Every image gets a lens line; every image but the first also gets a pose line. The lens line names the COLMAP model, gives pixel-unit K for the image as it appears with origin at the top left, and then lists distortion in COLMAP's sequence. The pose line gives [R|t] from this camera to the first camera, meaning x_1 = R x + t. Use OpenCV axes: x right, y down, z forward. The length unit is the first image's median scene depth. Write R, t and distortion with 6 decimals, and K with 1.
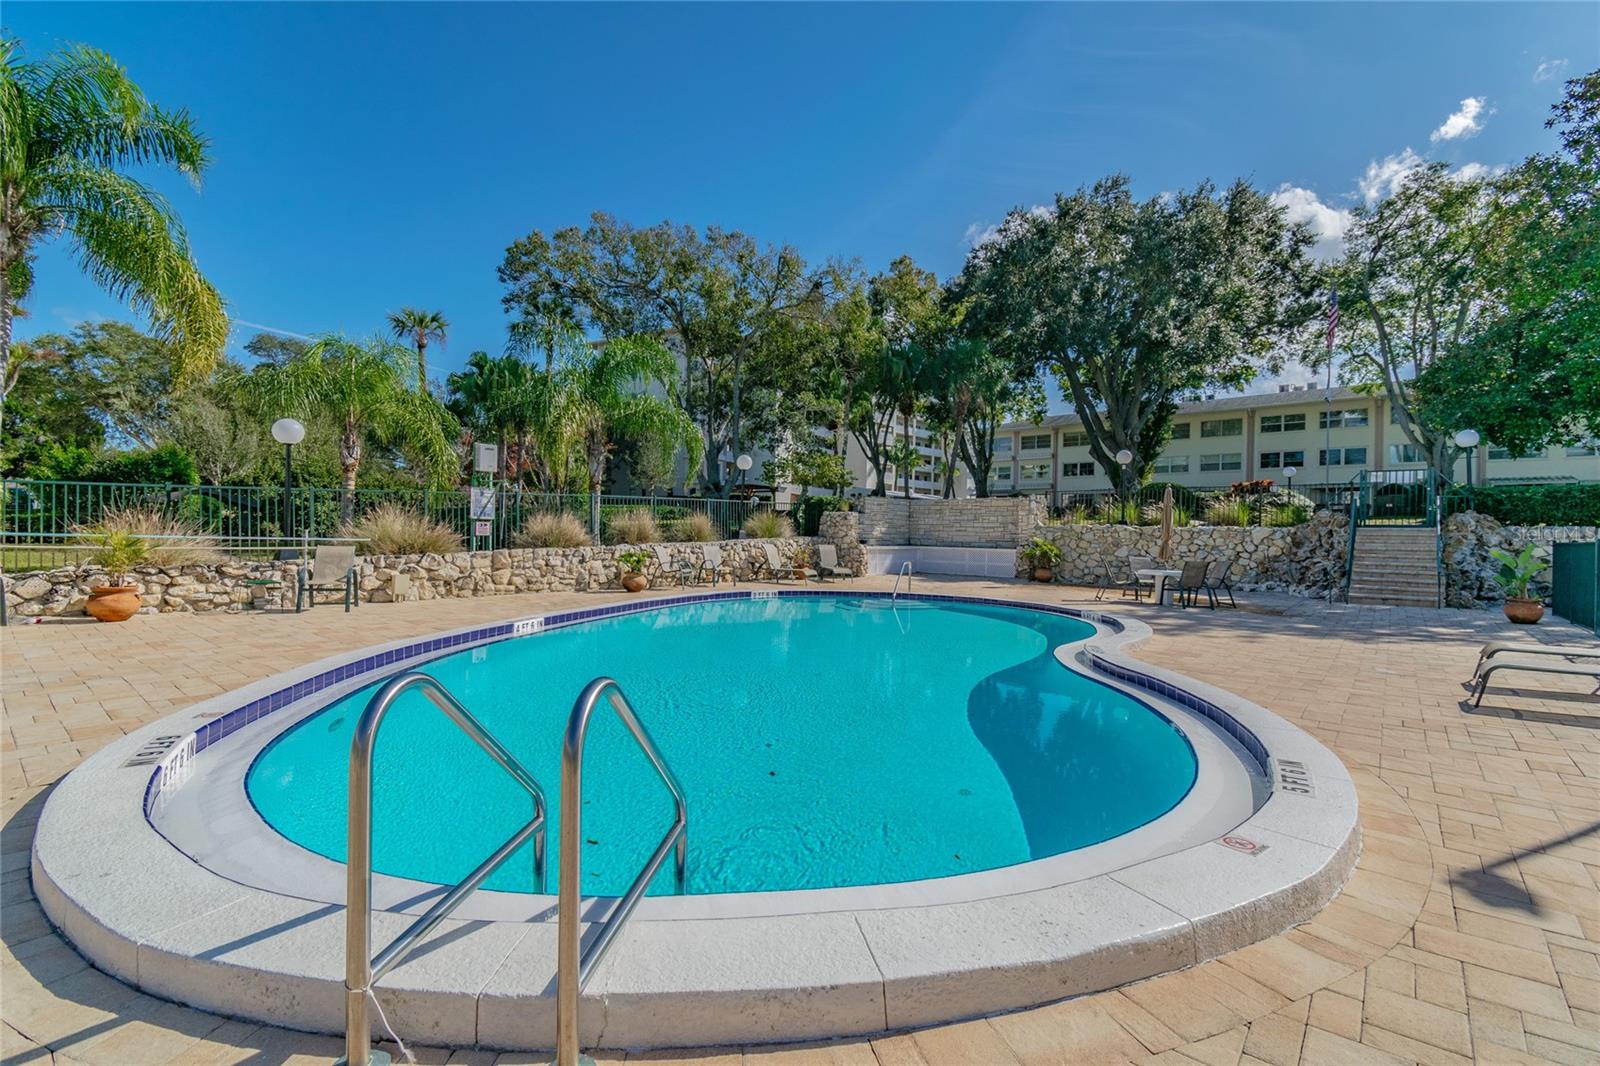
lens RADIAL K [[698.0, 0, 802.0], [0, 698.0, 526.6], [0, 0, 1]] dist [0.009850, -0.002213]
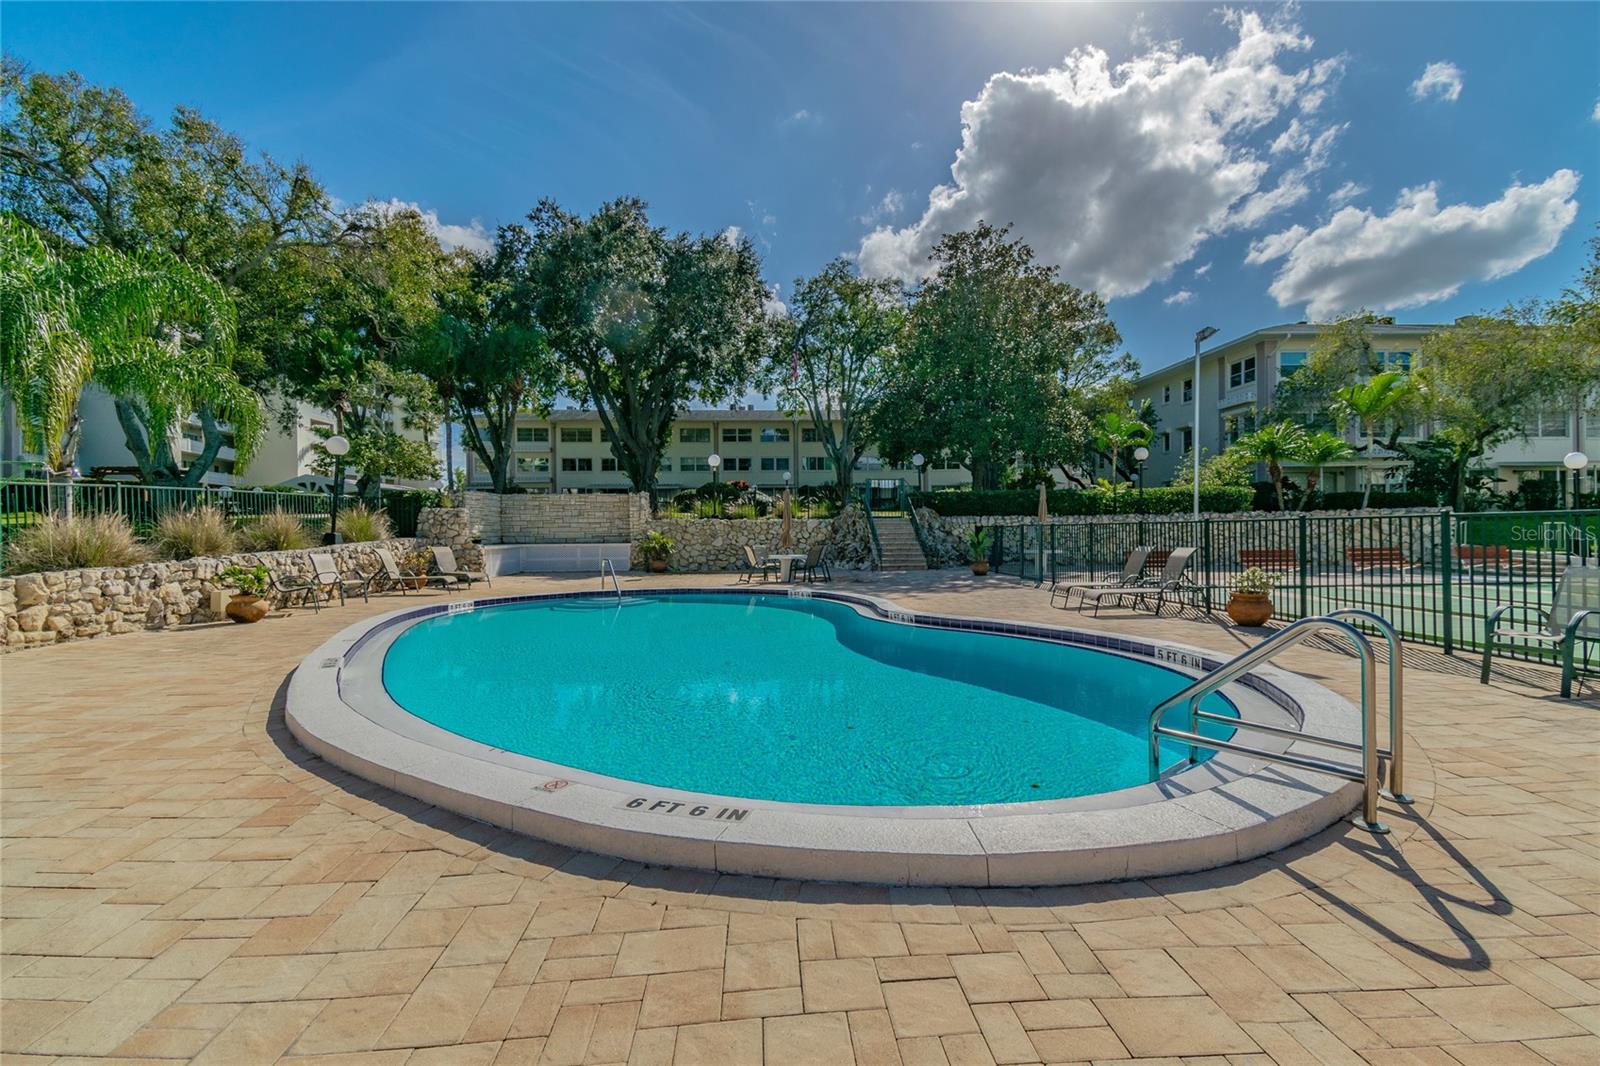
lens RADIAL K [[698.0, 0, 813.0], [0, 698.0, 531.3], [0, 0, 1]] dist [0.009850, -0.002213]
pose [[0.708706, -0.025963, 0.705026, -0.247637], [0.014466, 0.999647, 0.022272, -0.005154], [-0.705356, -0.005585, 0.708831, 0.060769]]
